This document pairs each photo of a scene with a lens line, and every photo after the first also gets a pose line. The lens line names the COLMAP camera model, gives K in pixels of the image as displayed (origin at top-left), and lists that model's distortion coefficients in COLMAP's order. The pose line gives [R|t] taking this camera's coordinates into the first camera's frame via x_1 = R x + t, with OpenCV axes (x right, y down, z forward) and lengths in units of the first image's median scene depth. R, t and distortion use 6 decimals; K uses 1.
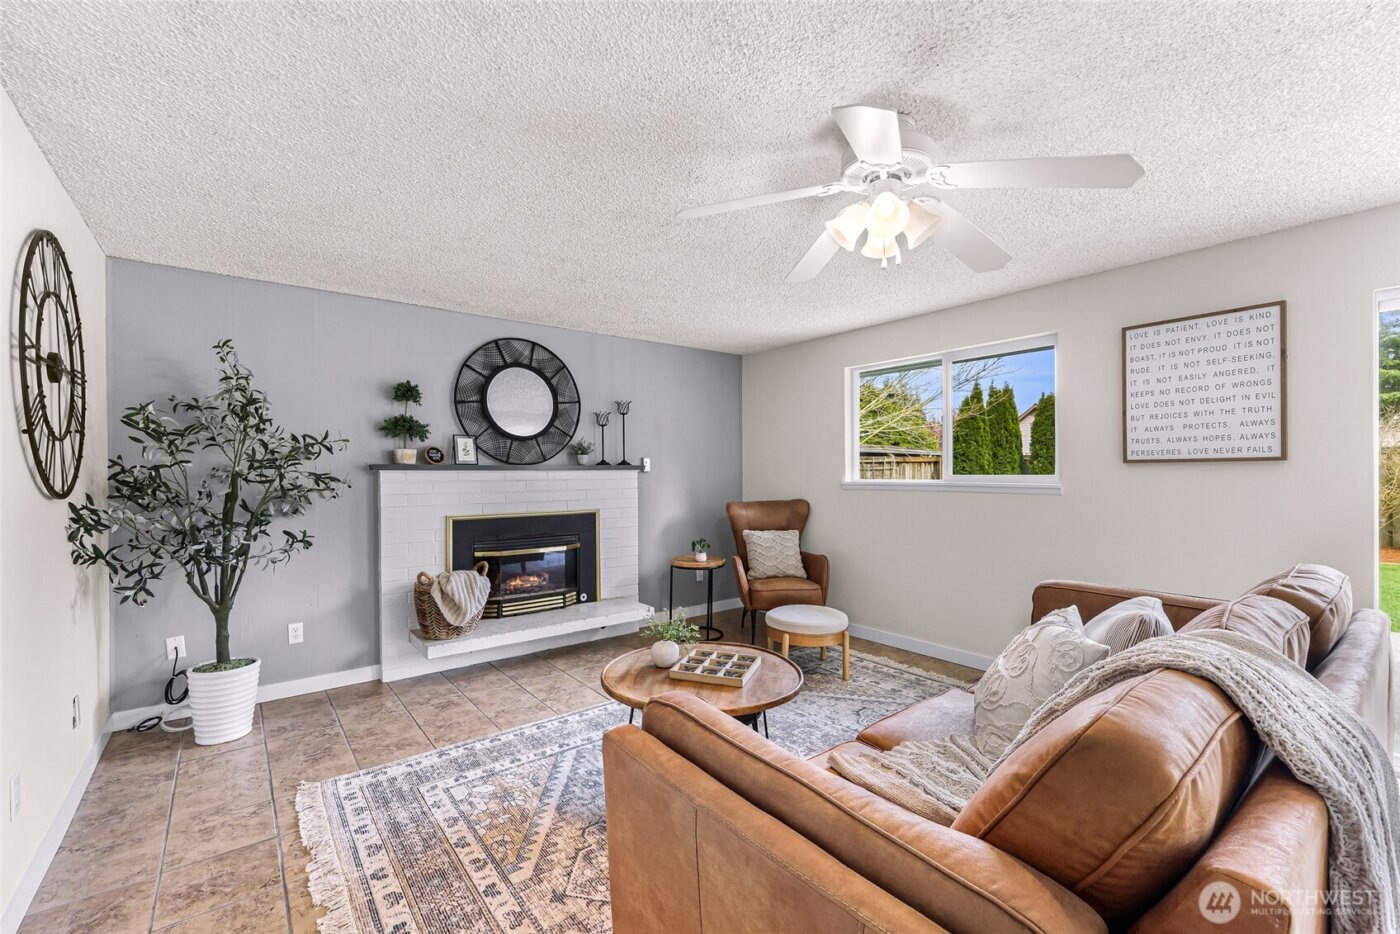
lens RADIAL K [[584.5, 0, 698.1], [0, 584.5, 476.5], [0, 0, 1]] dist [0.000858, 0.000358]
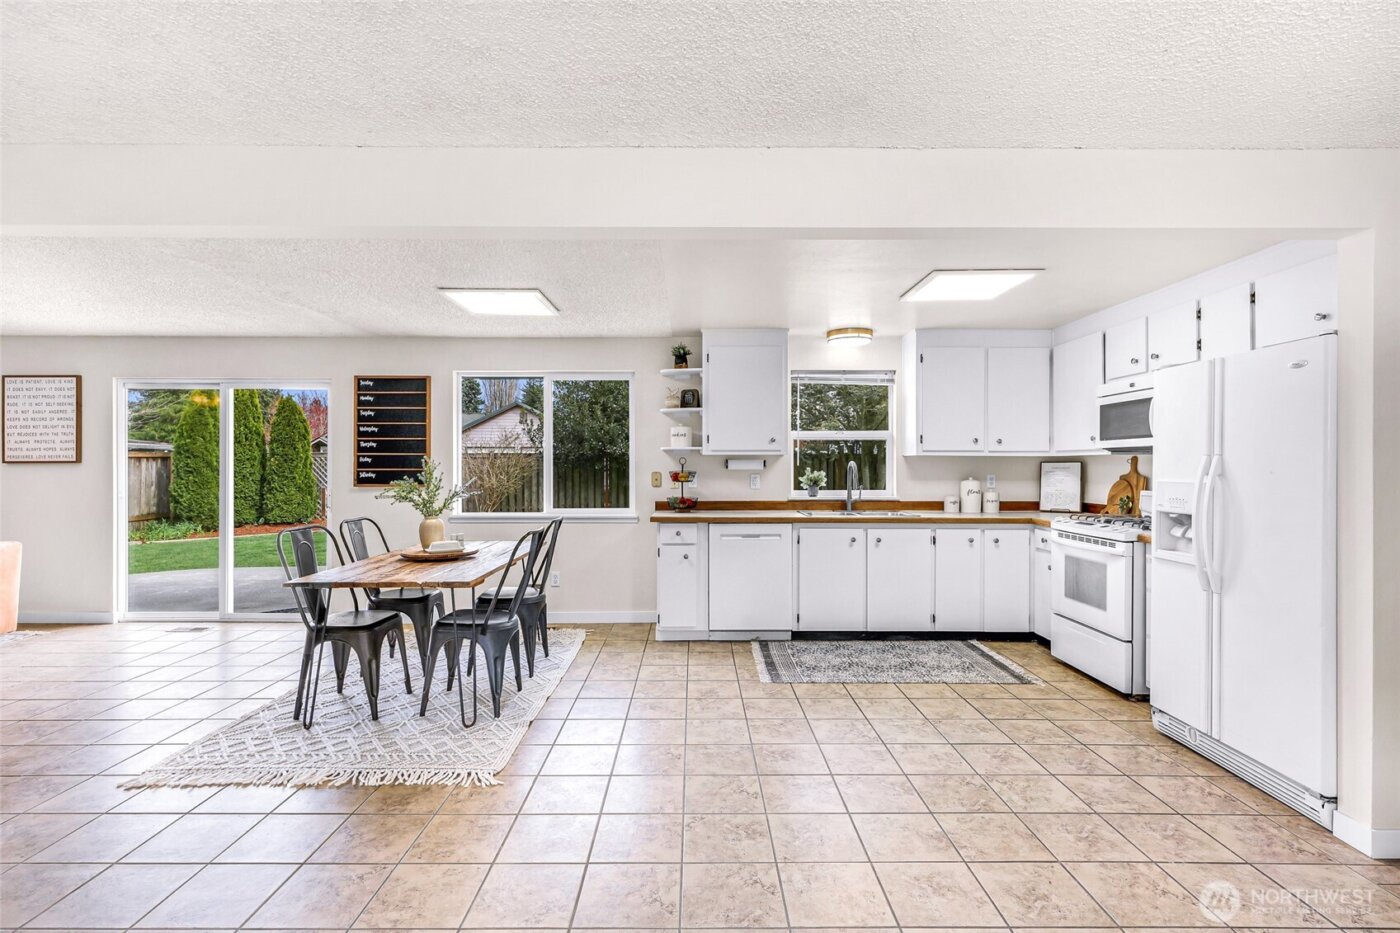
lens RADIAL K [[663.7, 0, 688.3], [0, 663.7, 466.6], [0, 0, 1]] dist [0.013498, -0.003549]
pose [[0.620147, 0.006984, 0.784455, 0.402532], [0.001678, 0.999946, -0.010229, 0.006136], [-0.784484, 0.007660, 0.620102, -1.309502]]
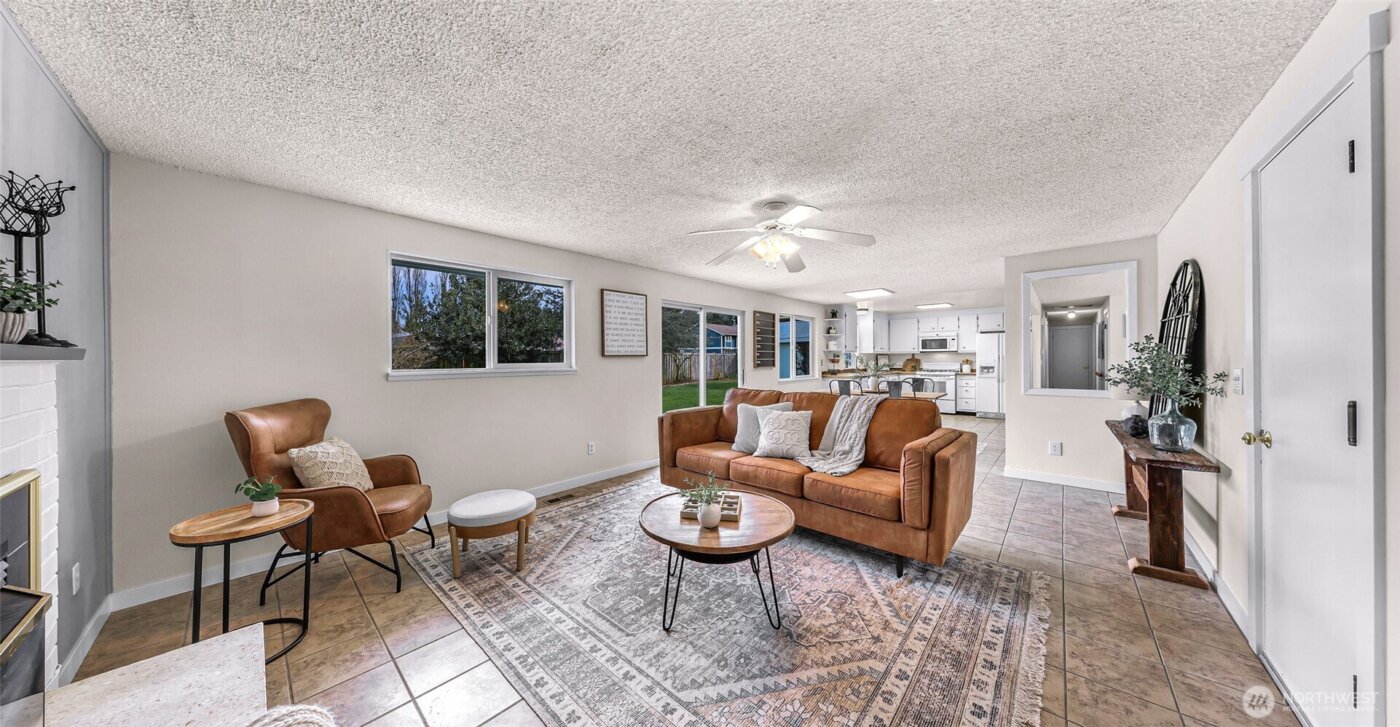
lens RADIAL K [[408.5, 0, 691.7], [0, 408.5, 357.9], [0, 0, 1]] dist [0.000912, -0.000006]
pose [[-0.161467, 0.007404, 0.986850, -0.599166], [0.014833, 0.999877, -0.005075, -0.005851], [-0.986767, 0.013819, -0.161557, 0.807855]]
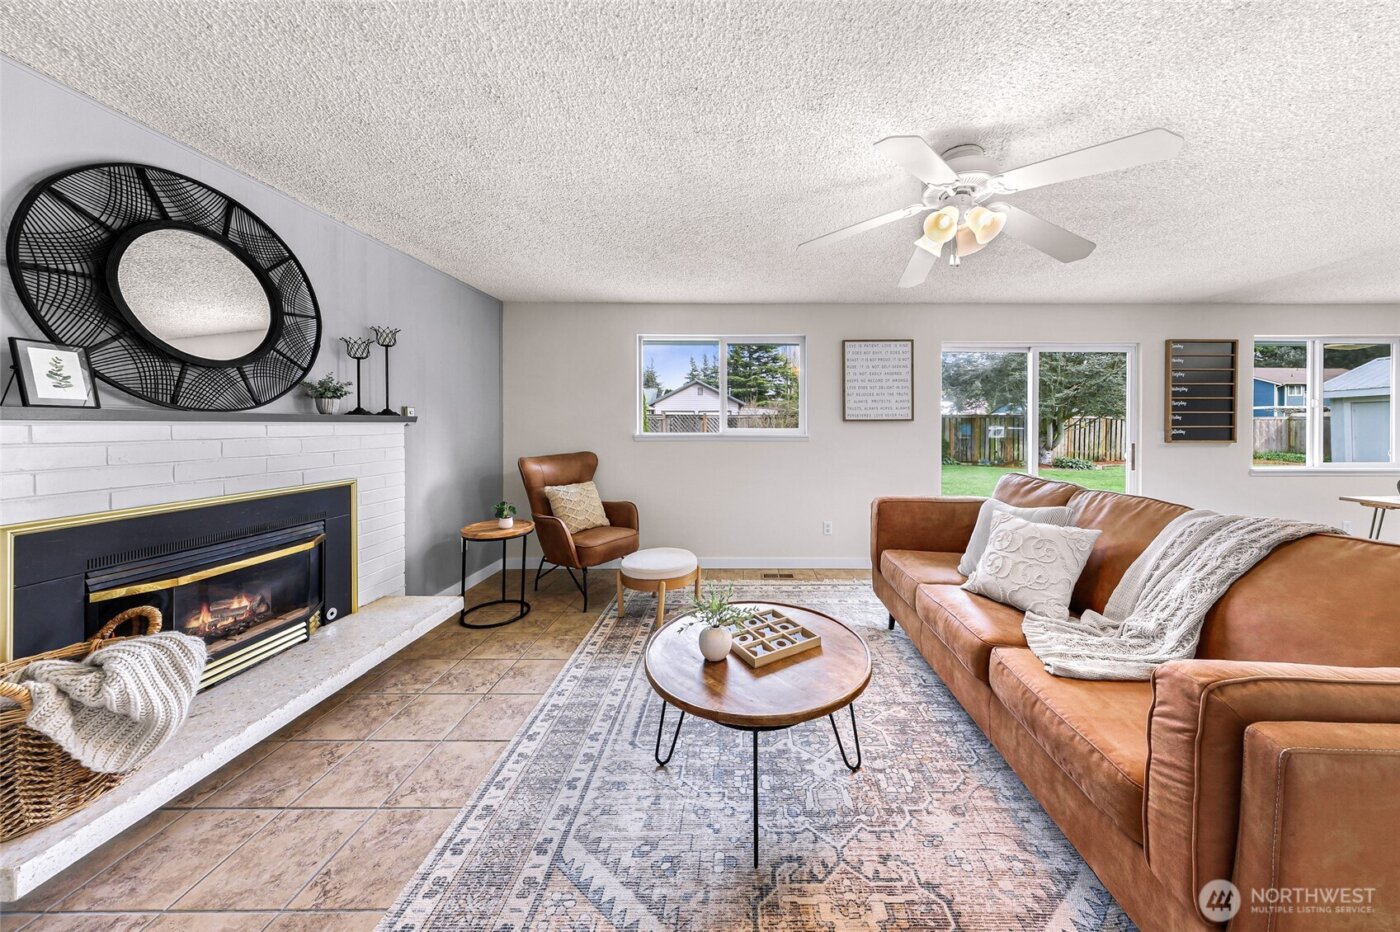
lens RADIAL K [[435.6, 0, 743.6], [0, 435.6, 426.4], [0, 0, 1]] dist [-0.000101, 0.000307]
pose [[0.616564, 0.002263, 0.787302, -0.365444], [0.002803, 0.999983, -0.005070, -0.002664], [-0.787300, 0.005332, 0.616547, 0.402726]]
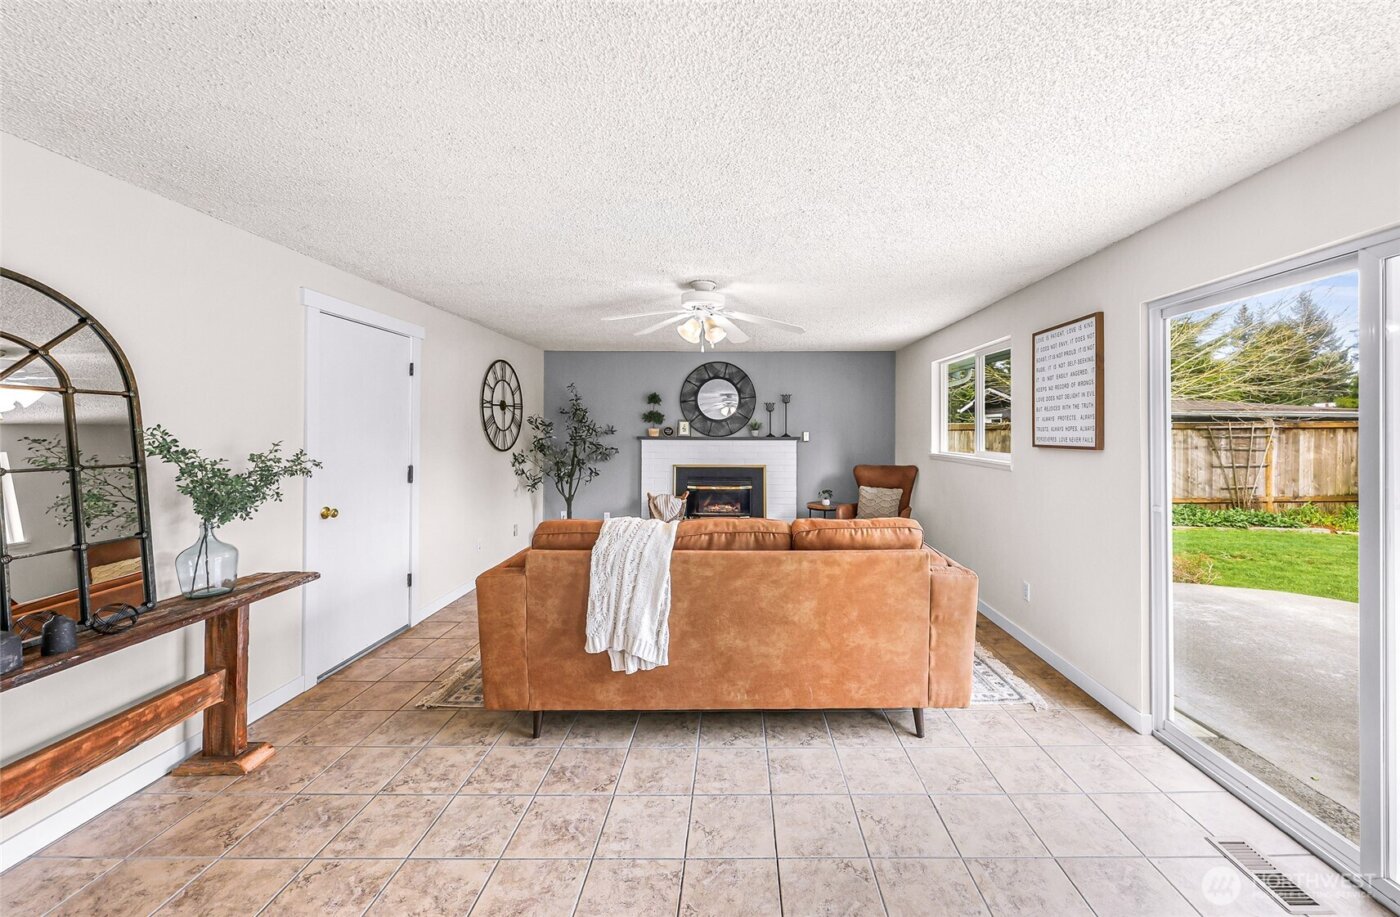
lens RADIAL K [[531.9, 0, 741.7], [0, 531.9, 424.6], [0, 0, 1]] dist [0.007120, -0.000808]
pose [[0.793452, 0.001395, -0.608631, 0.799213], [-0.012427, 0.999826, -0.013909, -0.039697], [0.608505, 0.018600, 0.793332, -0.202277]]
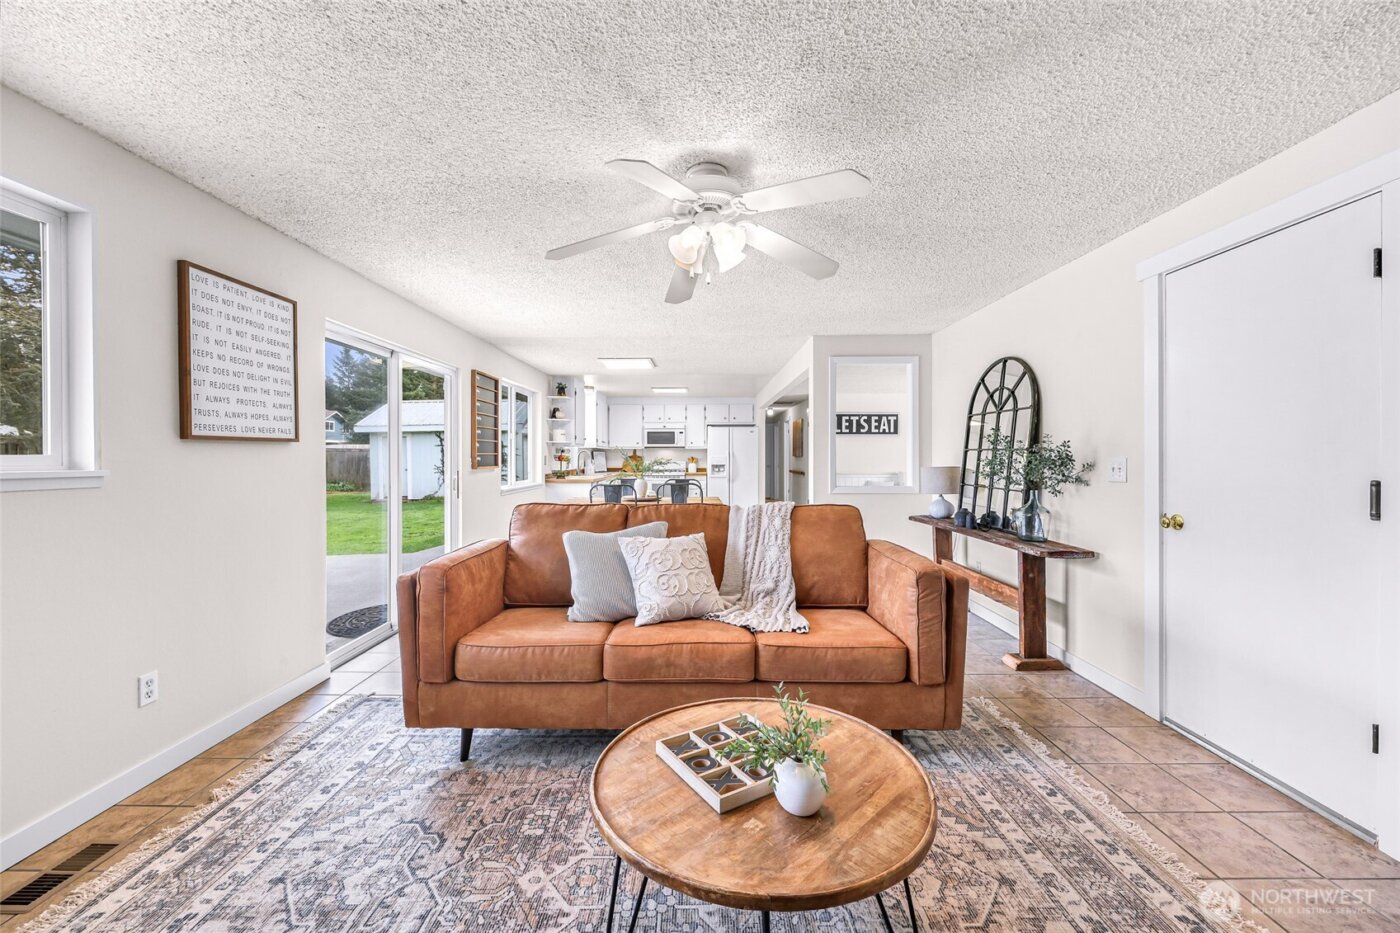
lens RADIAL K [[561.5, 0, 694.6], [0, 561.5, 458.3], [0, 0, 1]] dist [0.006533, -0.001057]
pose [[-0.778064, 0.005490, 0.628161, -0.210715], [0.012223, 0.999905, 0.006400, 0.004556], [-0.628066, 0.012657, -0.778057, 1.006724]]
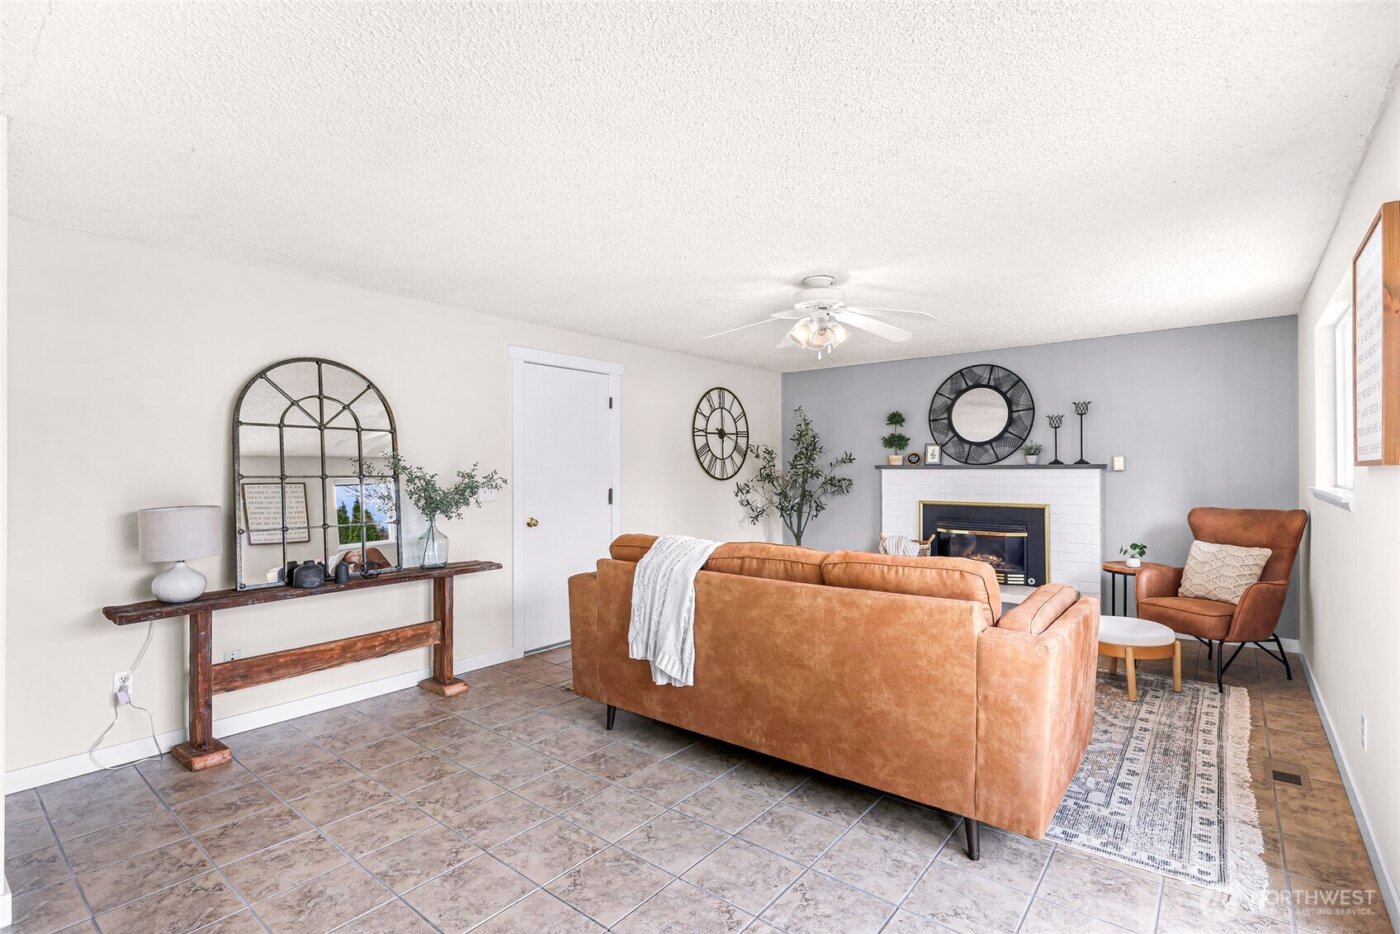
lens RADIAL K [[663.7, 0, 703.2], [0, 663.7, 463.2], [0, 0, 1]] dist [0.013498, -0.003549]
pose [[0.225837, -0.003779, -0.974158, 1.124862], [-0.004830, 0.999976, -0.004999, -0.015366], [0.974153, 0.005834, 0.225813, 0.109479]]
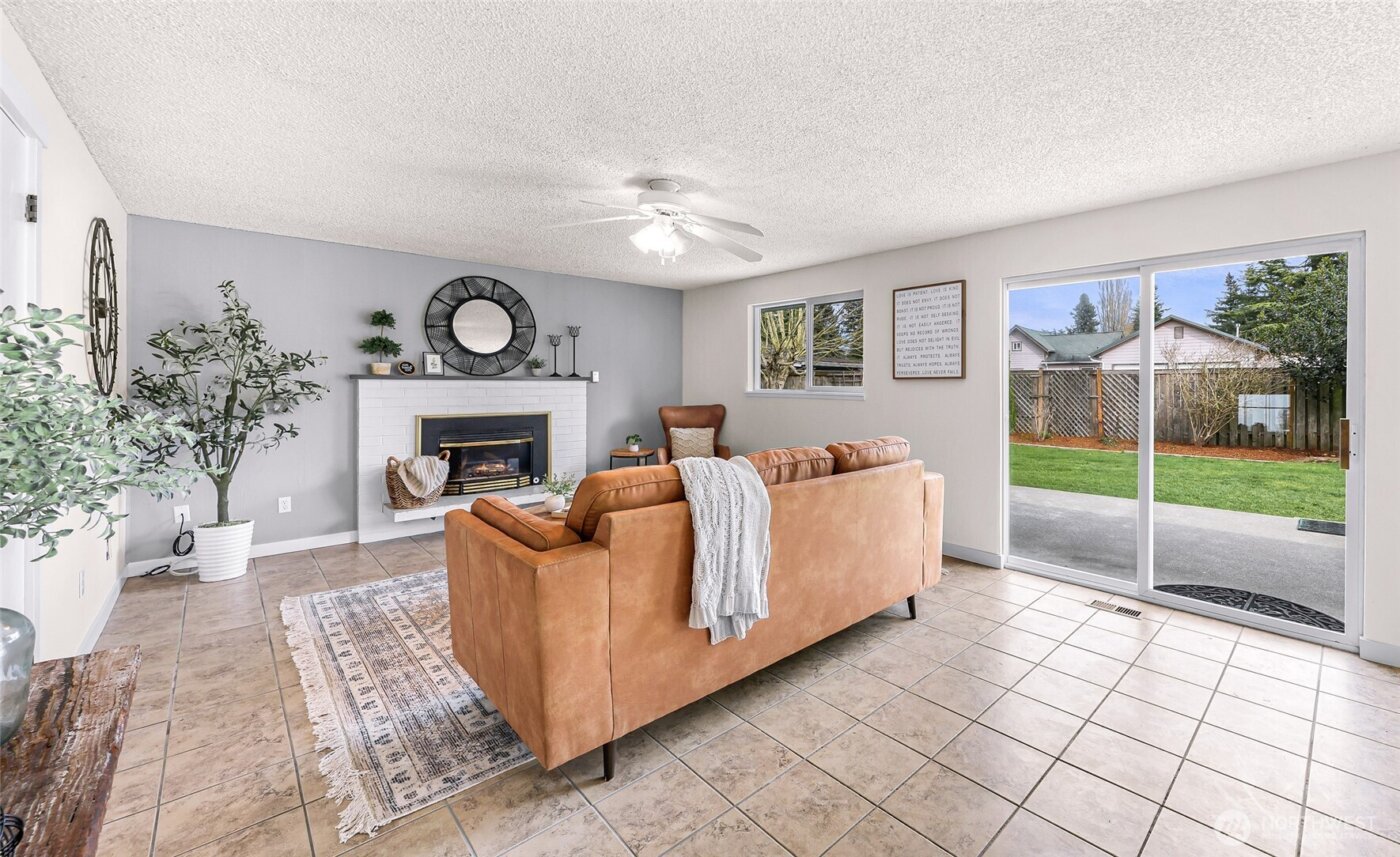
lens RADIAL K [[562.5, 0, 798.4], [0, 562.5, 384.0], [0, 0, 1]] dist [-0.002358, 0.000955]
pose [[0.991955, 0.008995, 0.126271, 0.262773], [-0.008304, 0.999948, -0.005998, -0.000255], [-0.126318, 0.004902, 0.991978, -0.353811]]
